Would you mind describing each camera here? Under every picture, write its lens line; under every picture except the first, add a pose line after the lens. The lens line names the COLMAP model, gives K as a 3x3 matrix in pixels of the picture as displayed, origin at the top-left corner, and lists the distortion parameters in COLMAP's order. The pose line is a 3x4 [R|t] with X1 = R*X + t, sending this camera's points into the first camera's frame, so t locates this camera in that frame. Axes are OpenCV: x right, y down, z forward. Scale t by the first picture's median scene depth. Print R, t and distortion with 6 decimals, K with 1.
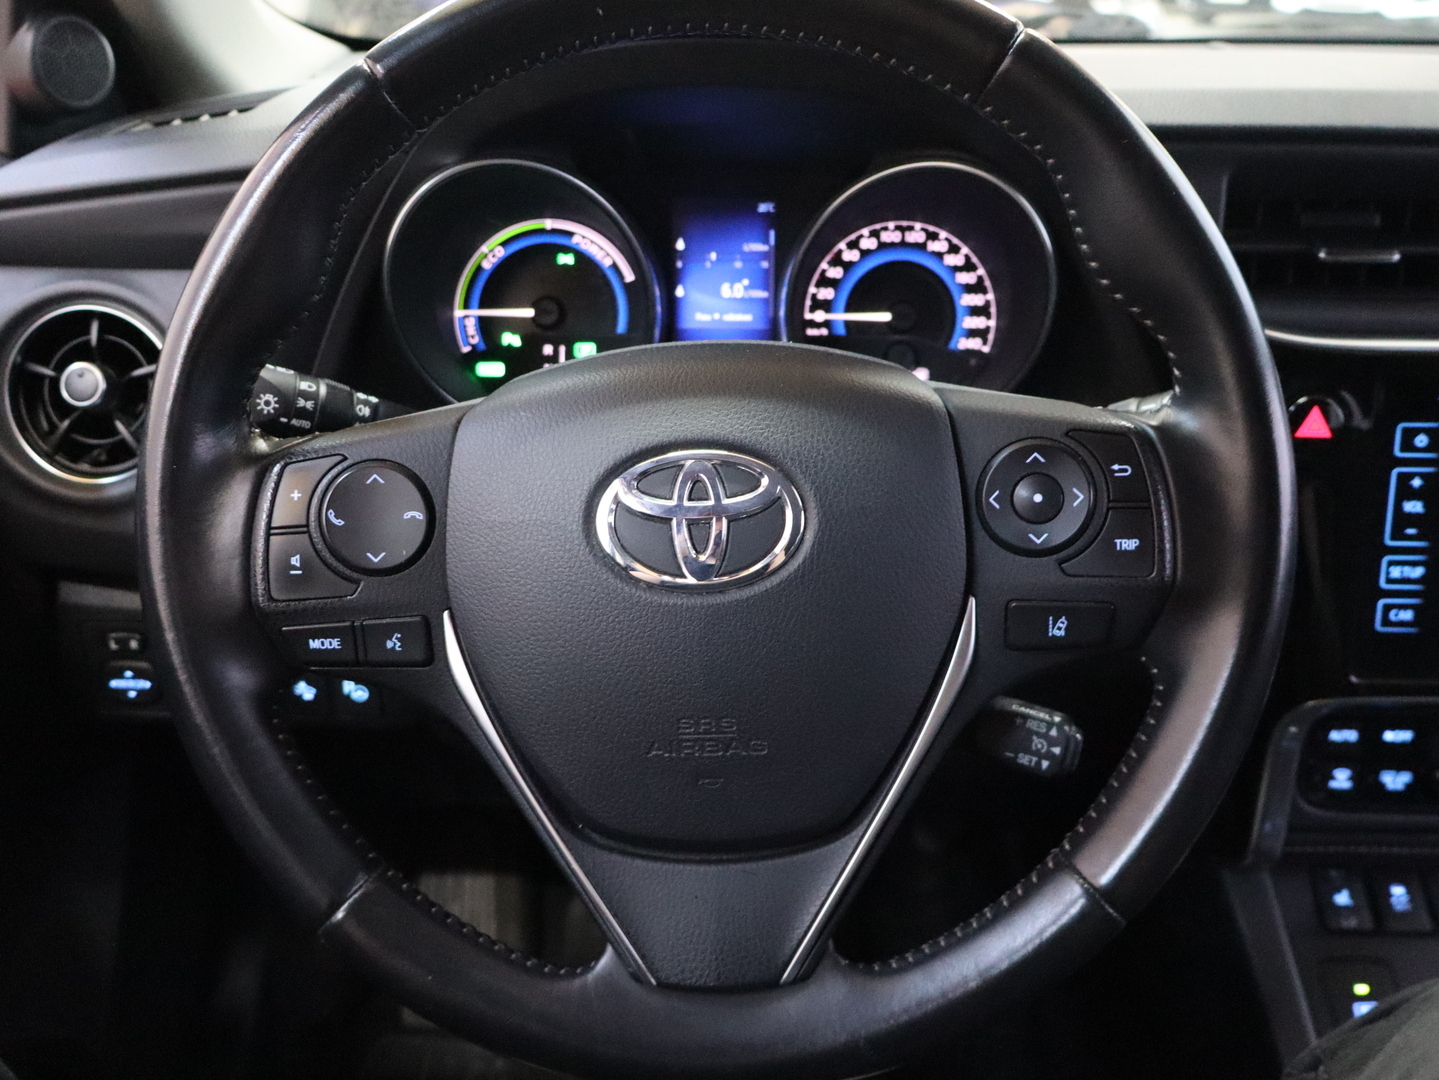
lens RADIAL K [[1346.2, 0, 721.2], [0, 1346.2, 549.7], [0, 0, 1]] dist [-0.007671, 0.000000]
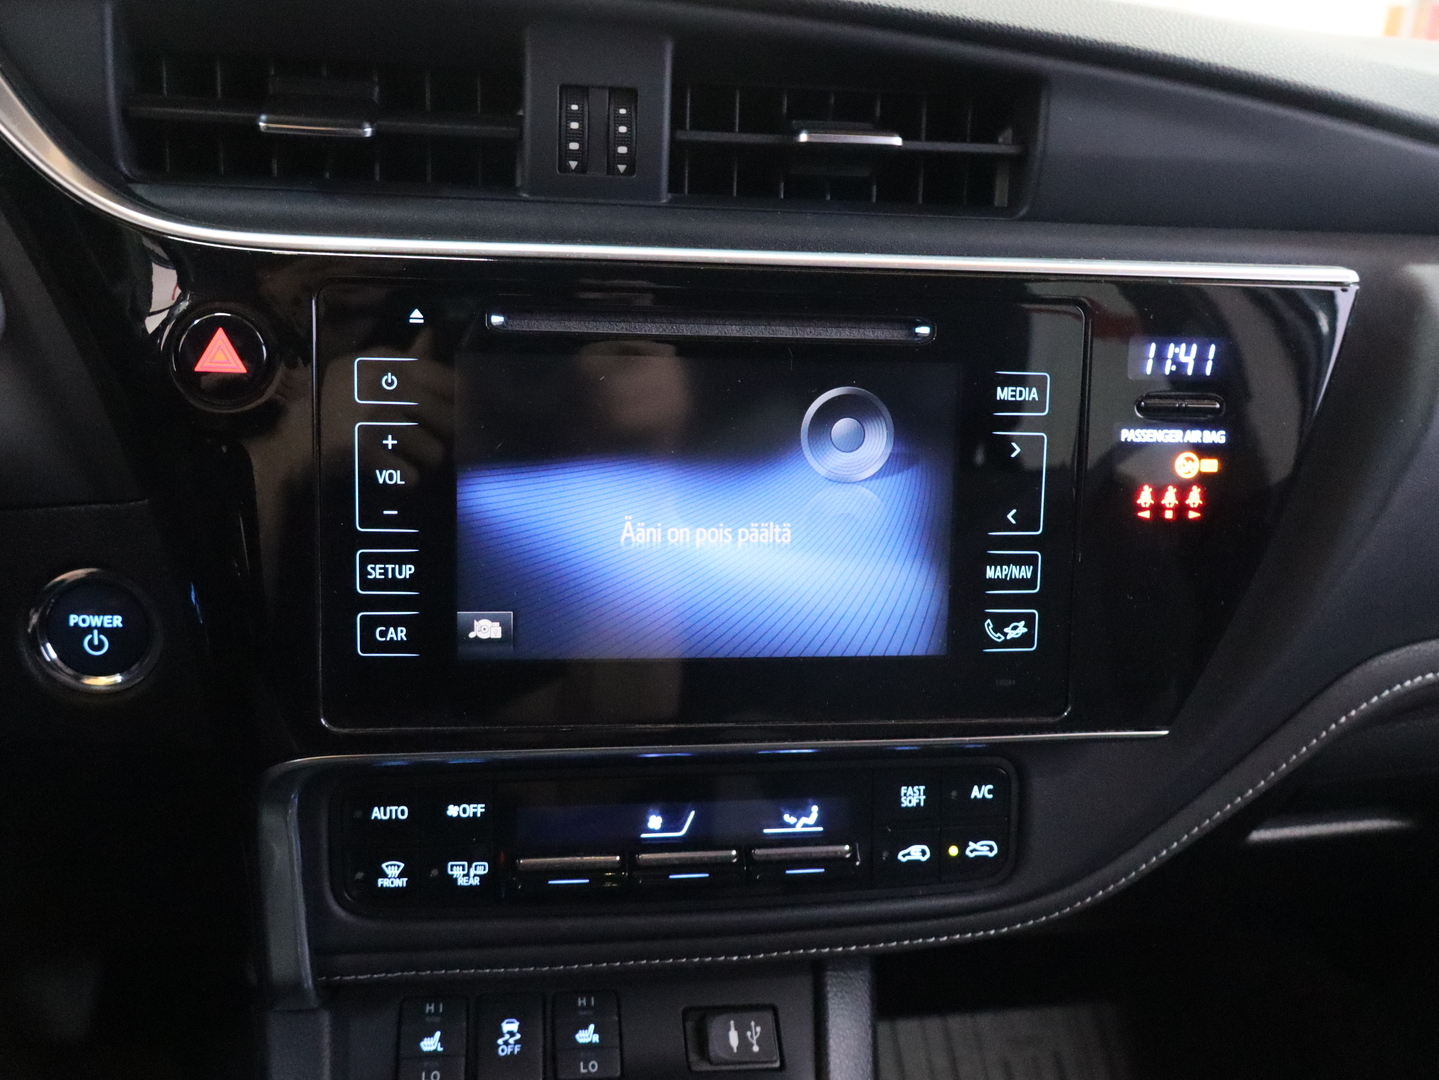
lens RADIAL K [[1346.2, 0, 713.9], [0, 1346.2, 532.0], [0, 0, 1]] dist [-0.007671, 0.000000]
pose [[0.988670, 0.000332, 0.150104, 0.571221], [0.013062, 0.996014, -0.088232, 0.060322], [-0.149535, 0.089193, 0.984725, 0.281535]]
